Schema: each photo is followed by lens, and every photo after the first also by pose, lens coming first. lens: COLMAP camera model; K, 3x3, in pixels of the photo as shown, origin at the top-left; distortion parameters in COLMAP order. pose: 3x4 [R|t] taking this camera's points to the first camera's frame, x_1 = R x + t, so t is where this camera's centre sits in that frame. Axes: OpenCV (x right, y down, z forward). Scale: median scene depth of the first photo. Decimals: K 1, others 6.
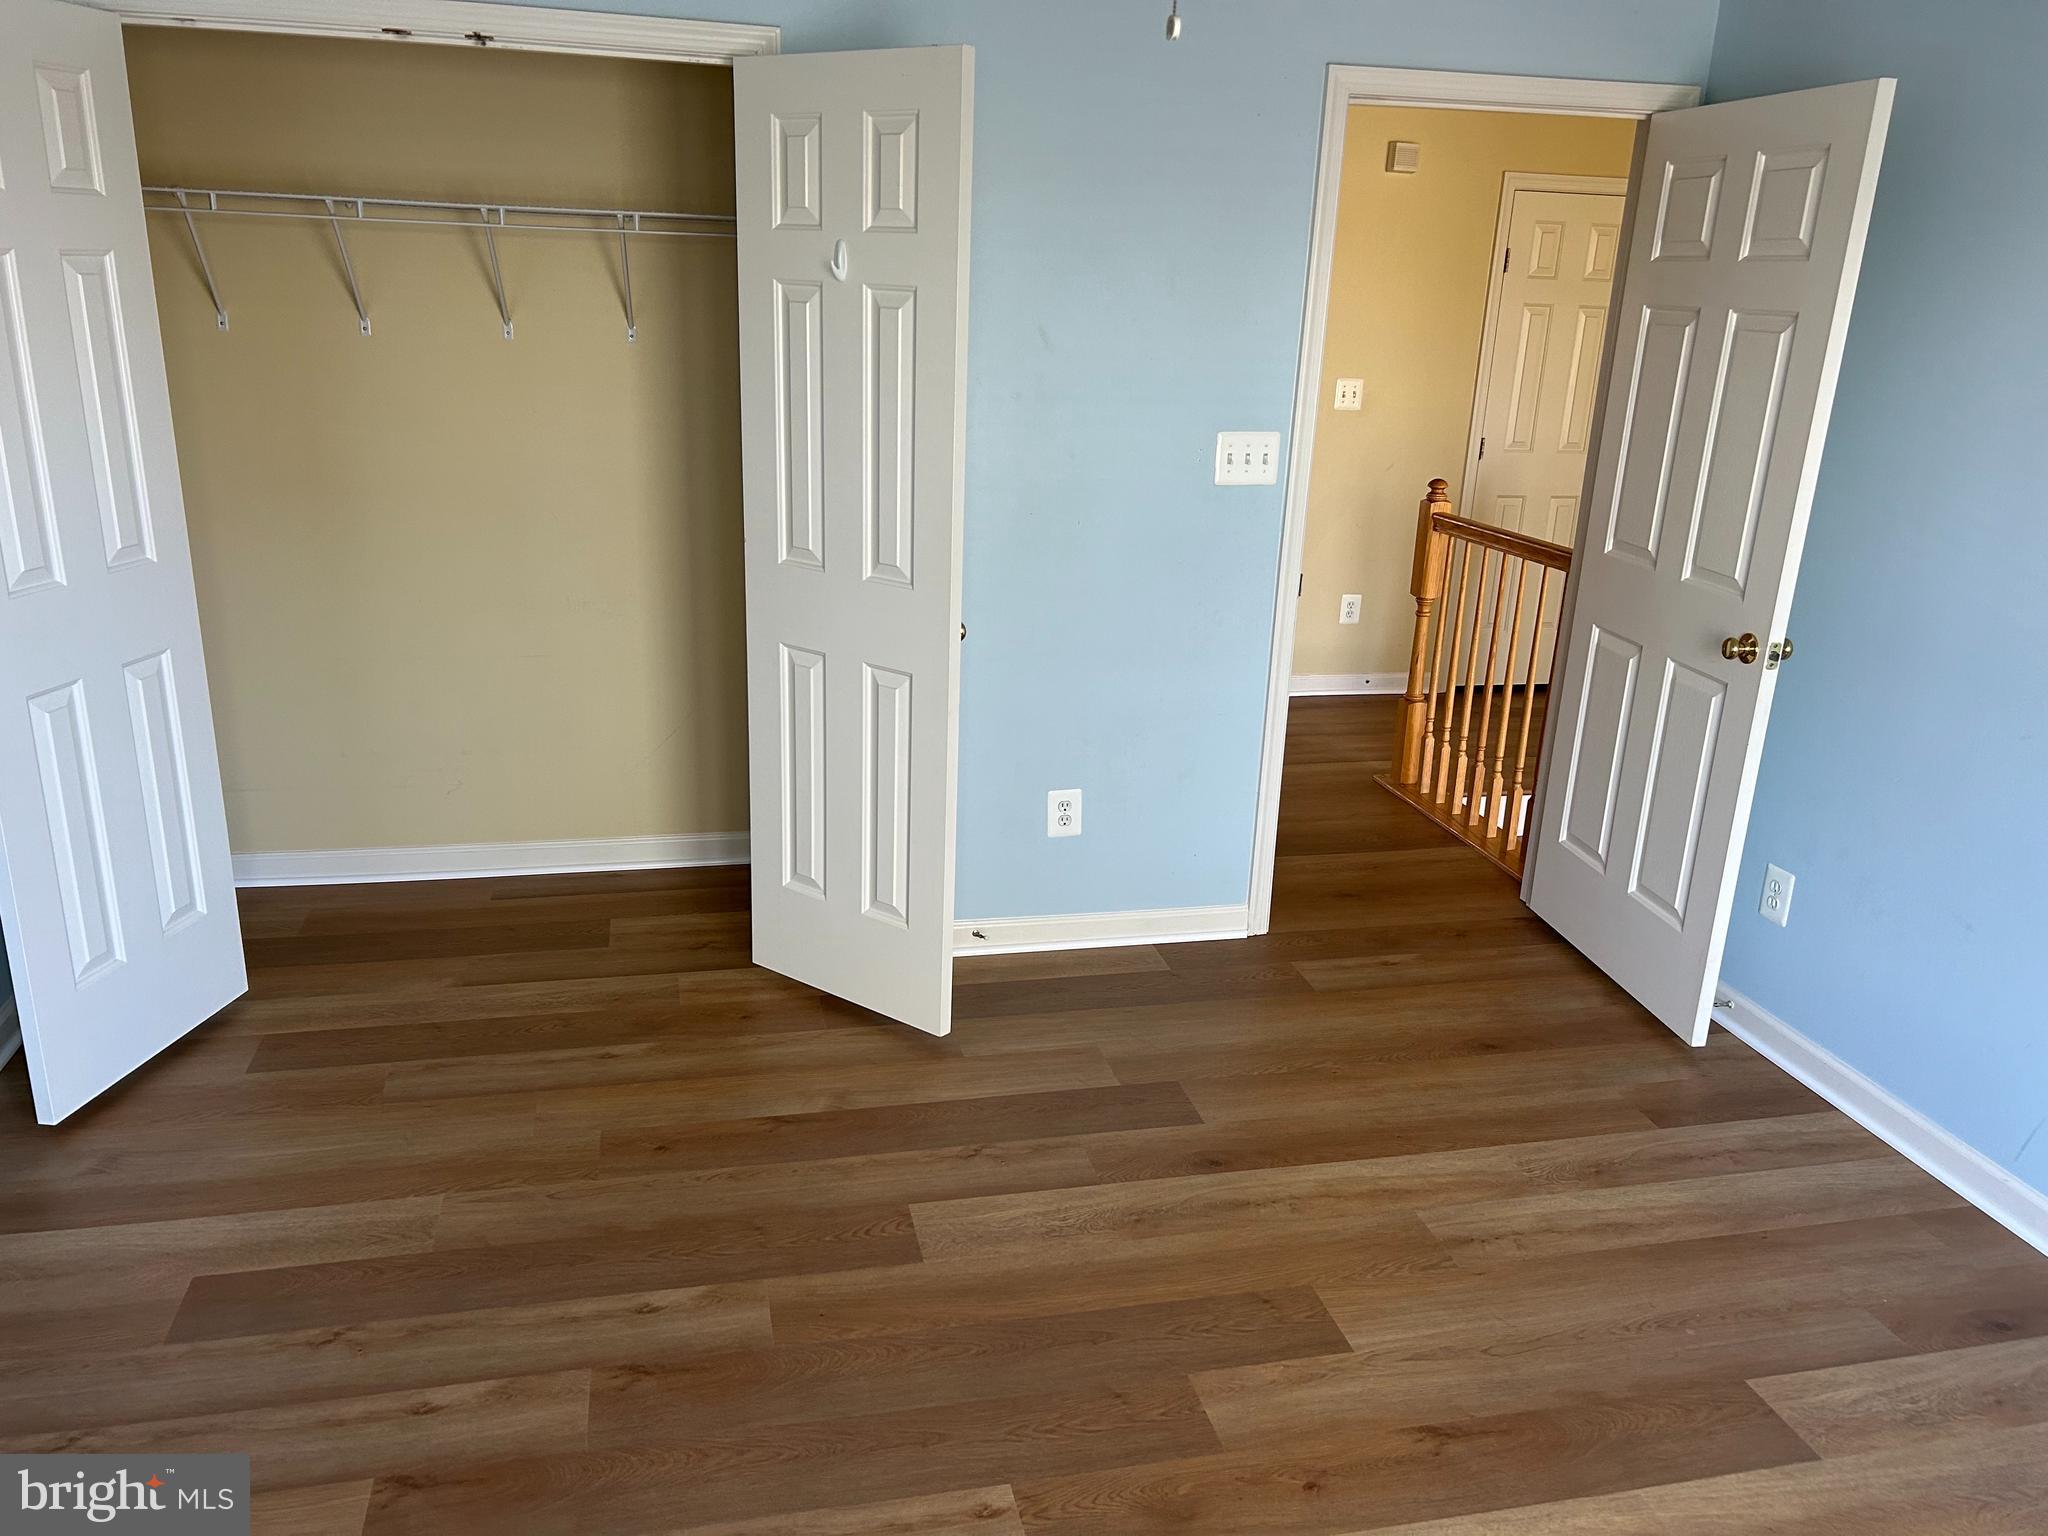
lens RADIAL K [[1523.9, 0, 1012.0], [0, 1523.9, 771.7], [0, 0, 1]] dist [0.052916, -0.085533]
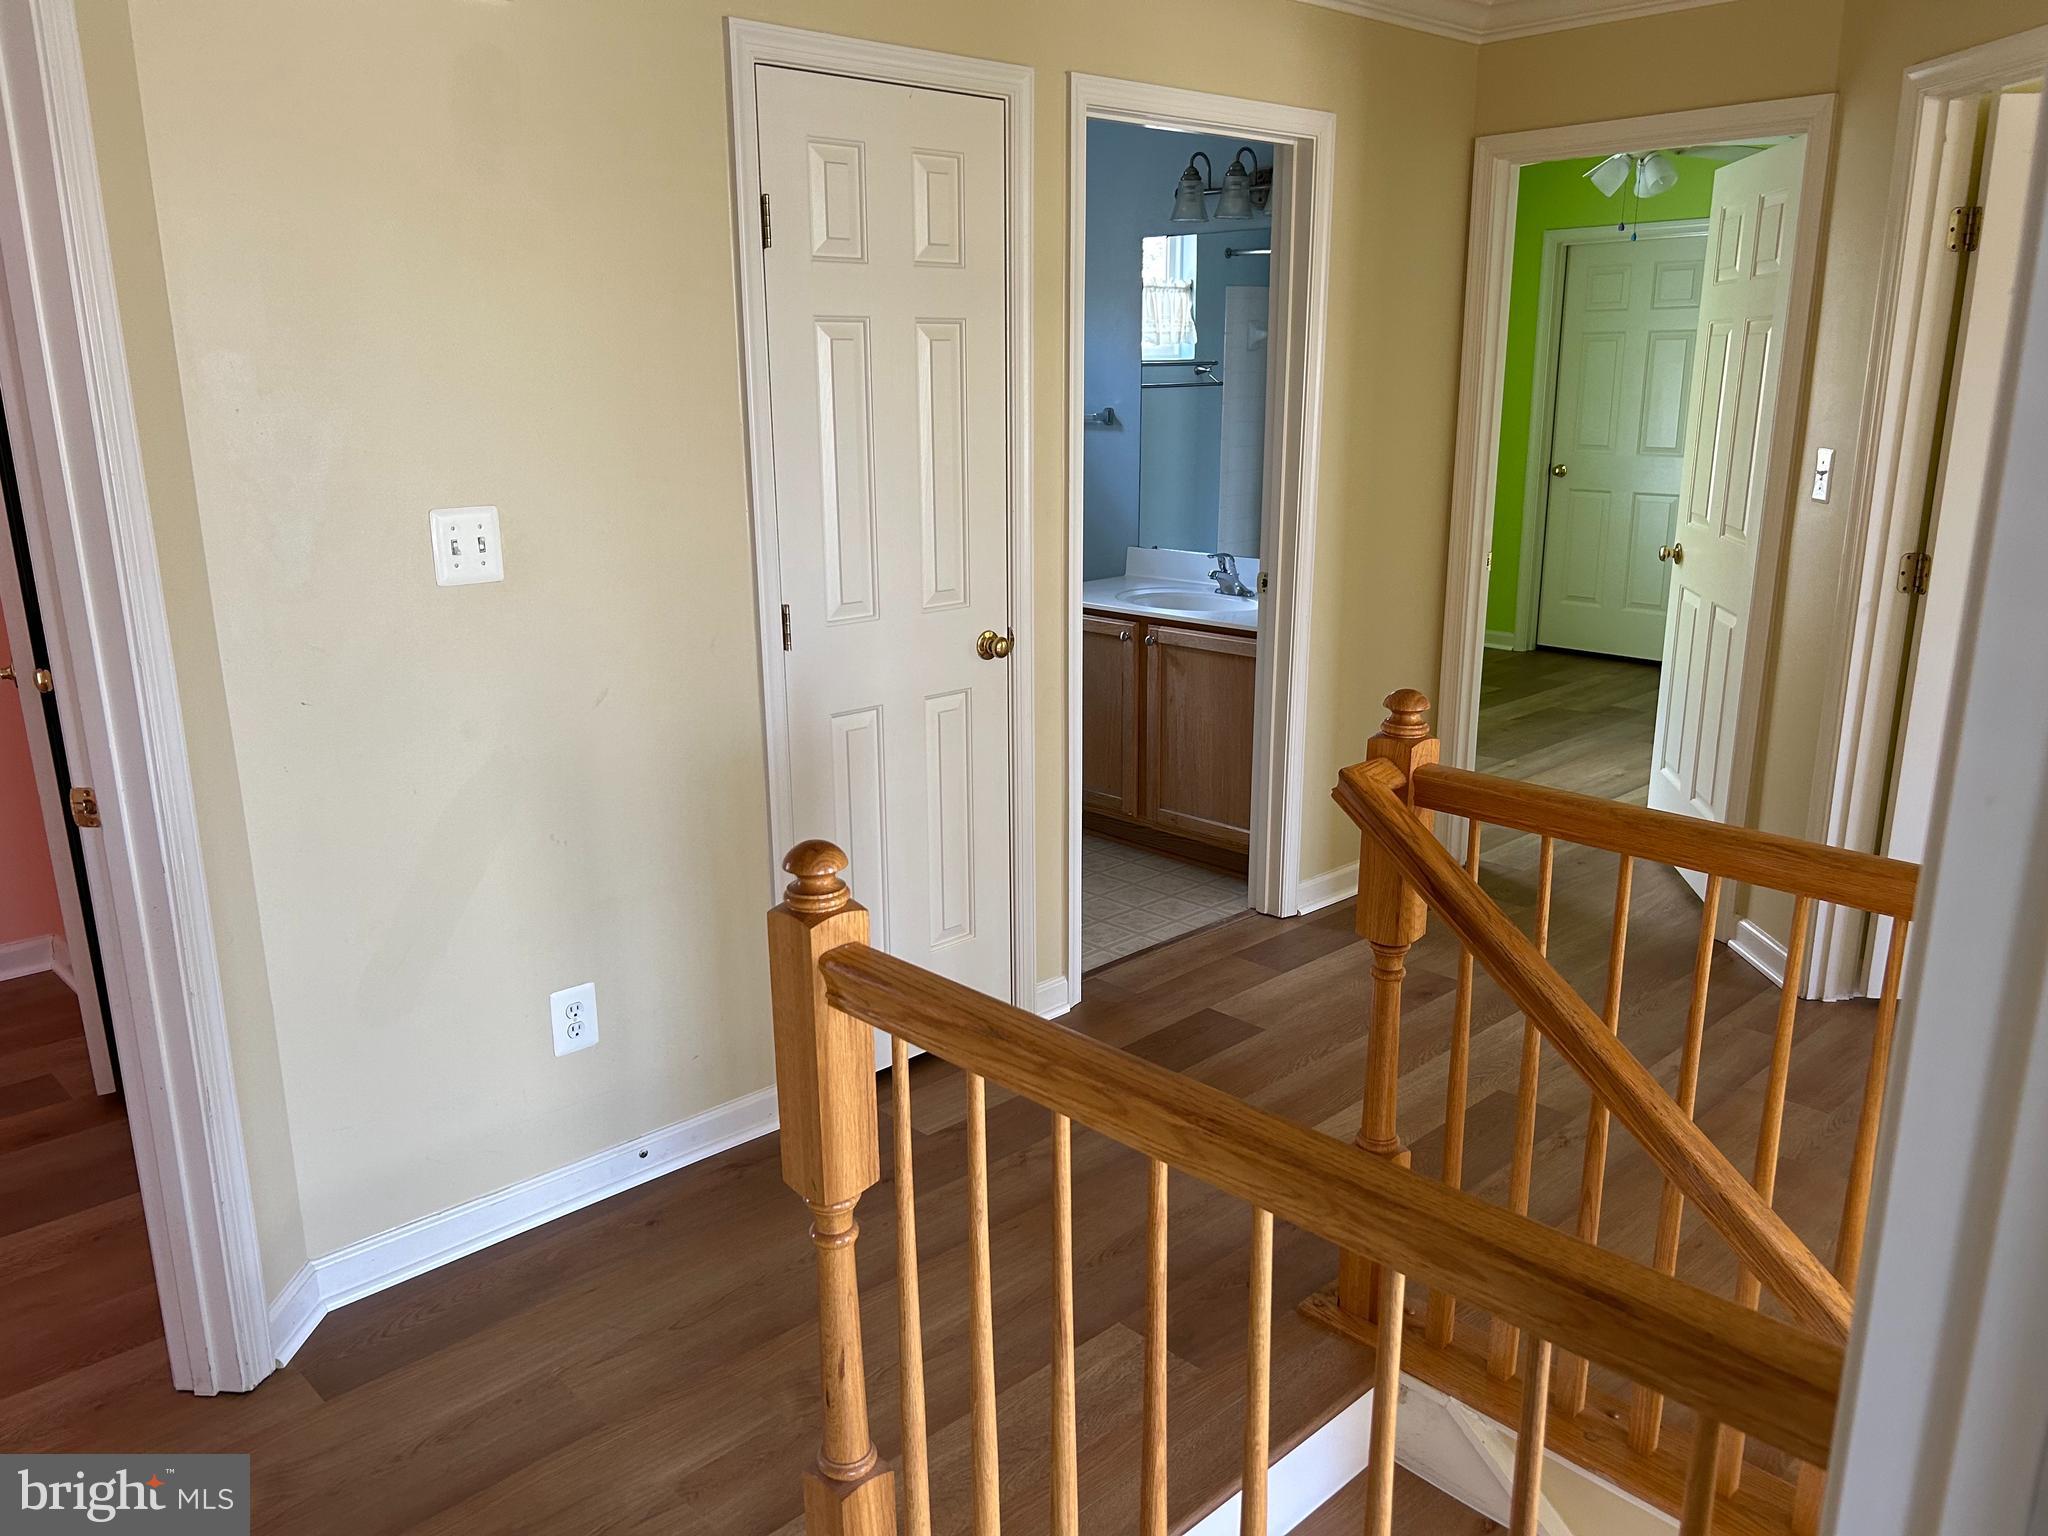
lens RADIAL K [[1523.9, 0, 1012.0], [0, 1523.9, 771.7], [0, 0, 1]] dist [0.052916, -0.085533]
pose [[0.855949, -0.179649, 0.484849, 0.138791], [0.199124, 0.979906, 0.011547, -0.167752], [-0.477181, 0.086661, 0.874522, 0.593546]]
